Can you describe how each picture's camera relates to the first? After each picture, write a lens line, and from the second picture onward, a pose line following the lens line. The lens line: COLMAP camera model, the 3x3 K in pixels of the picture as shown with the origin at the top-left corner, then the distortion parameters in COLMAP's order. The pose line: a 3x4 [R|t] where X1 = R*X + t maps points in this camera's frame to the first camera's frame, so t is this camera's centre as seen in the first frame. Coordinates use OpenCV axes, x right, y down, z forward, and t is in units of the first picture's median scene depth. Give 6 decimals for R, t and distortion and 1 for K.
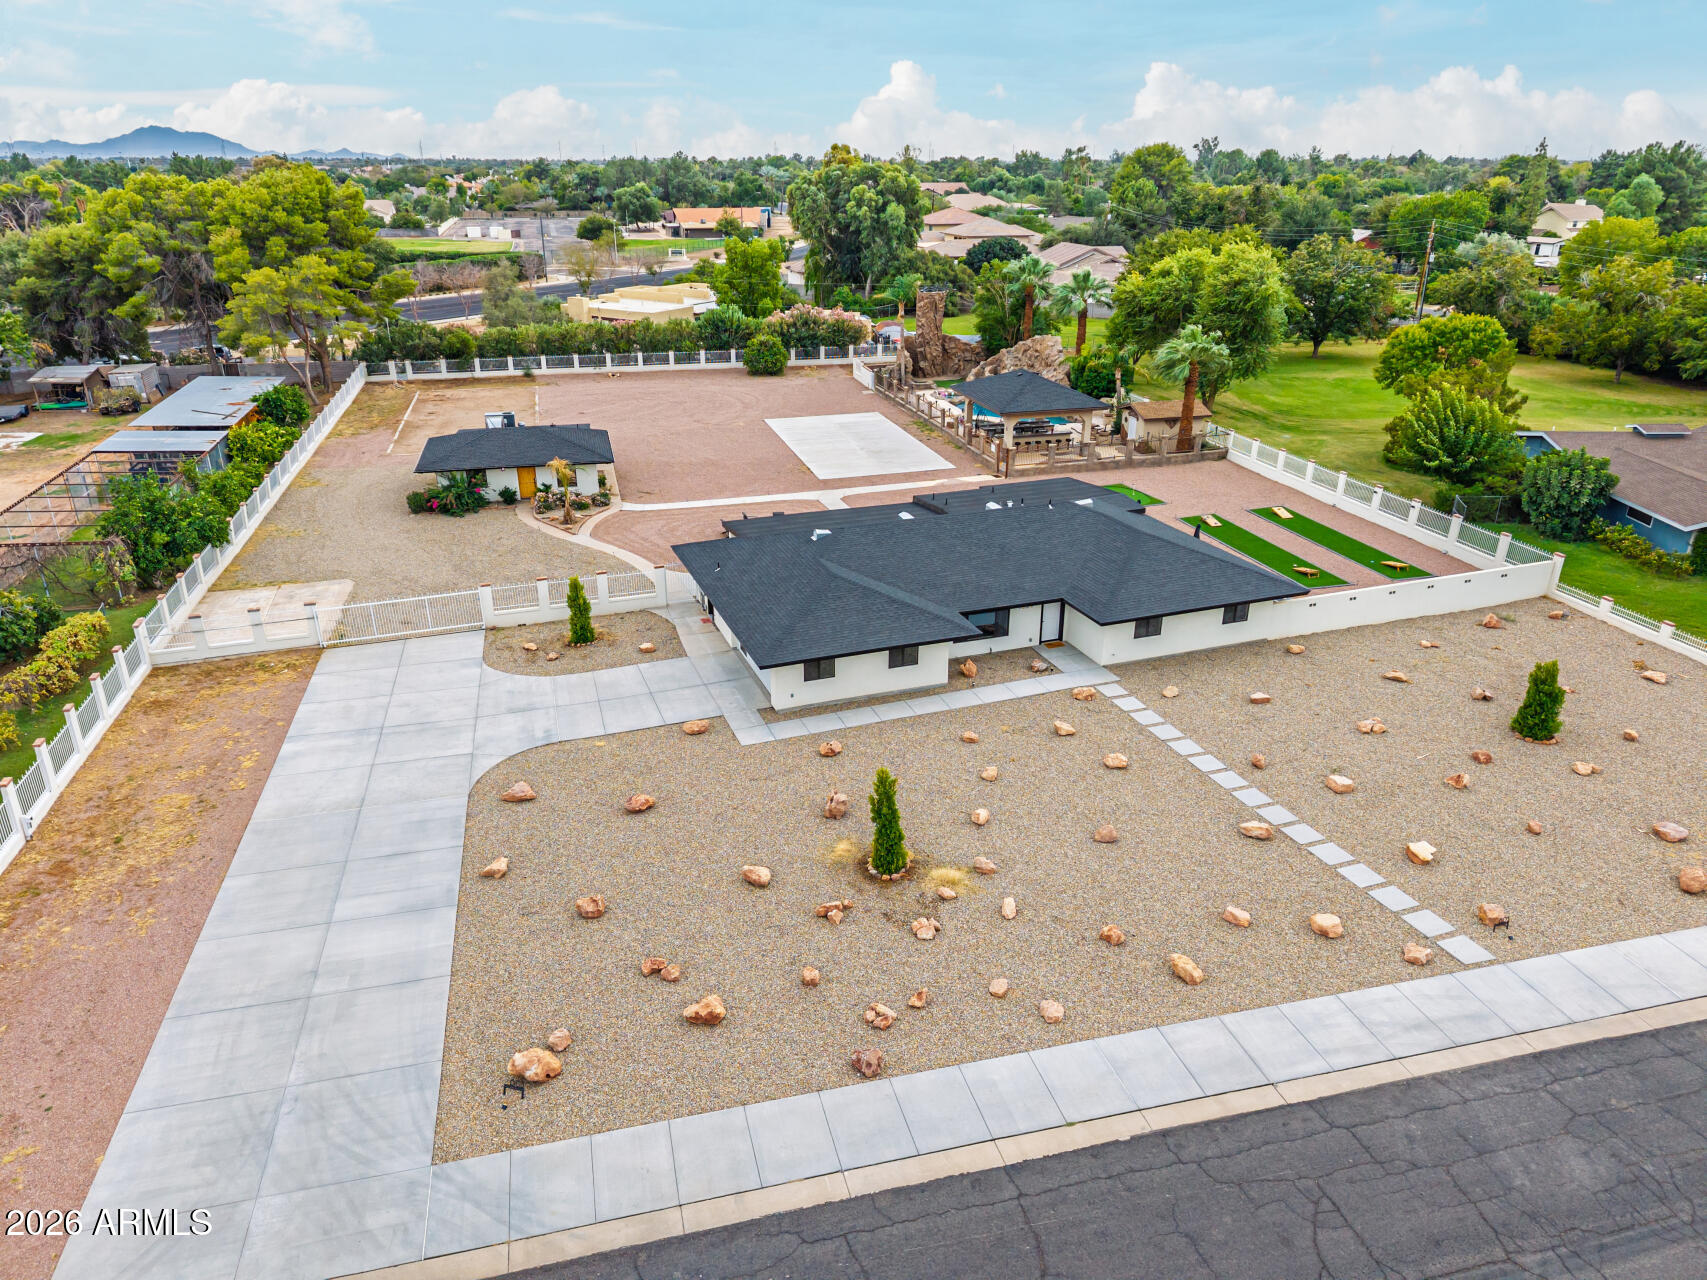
lens RADIAL K [[1137.4, 0, 847.5], [0, 1137.4, 641.9], [0, 0, 1]] dist [0.035607, -0.039275]
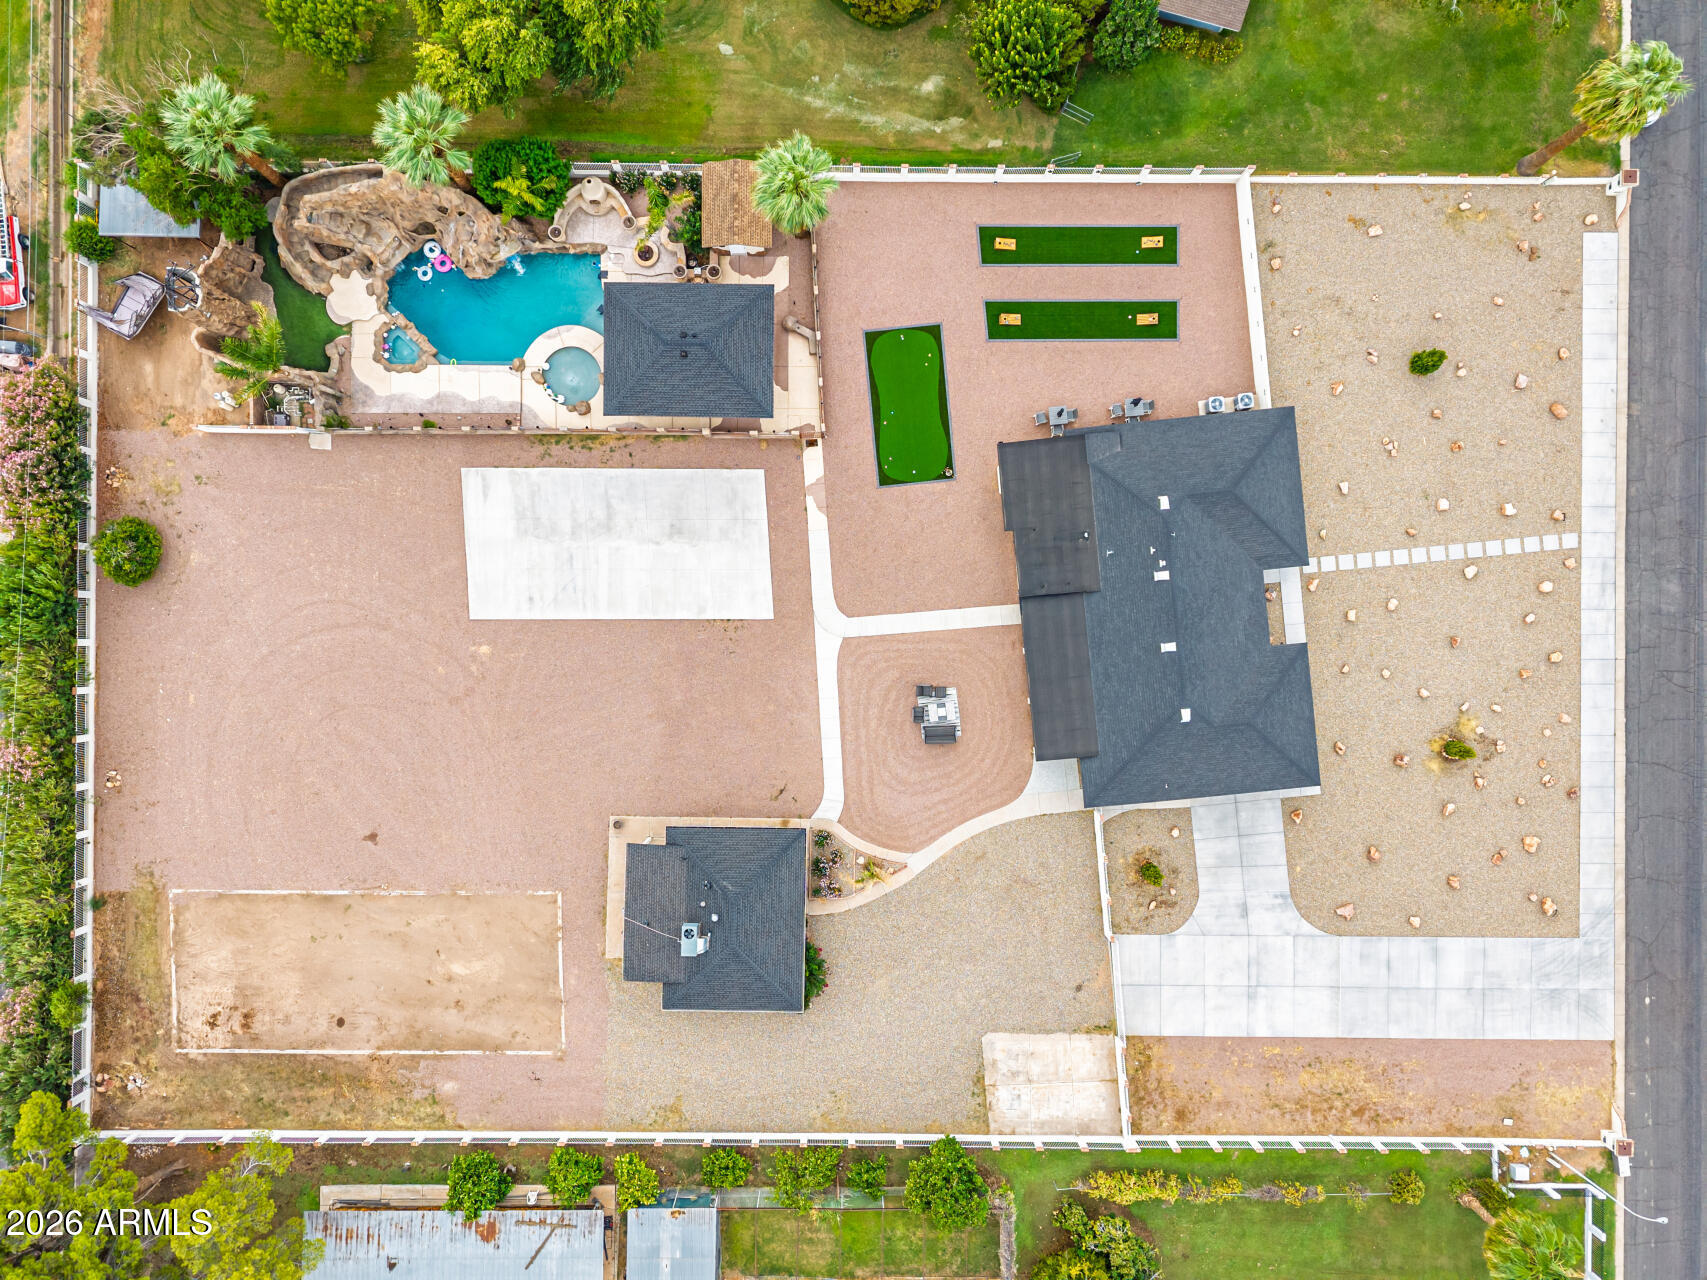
lens RADIAL K [[1137.4, 0, 852.5], [0, 1137.4, 627.1], [0, 0, 1]] dist [0.035607, -0.039275]
pose [[0.253810, -0.967250, 0.002943, -0.016085], [0.370612, 0.100059, 0.923382, -1.002456], [-0.893436, -0.233273, 0.383870, 0.541948]]
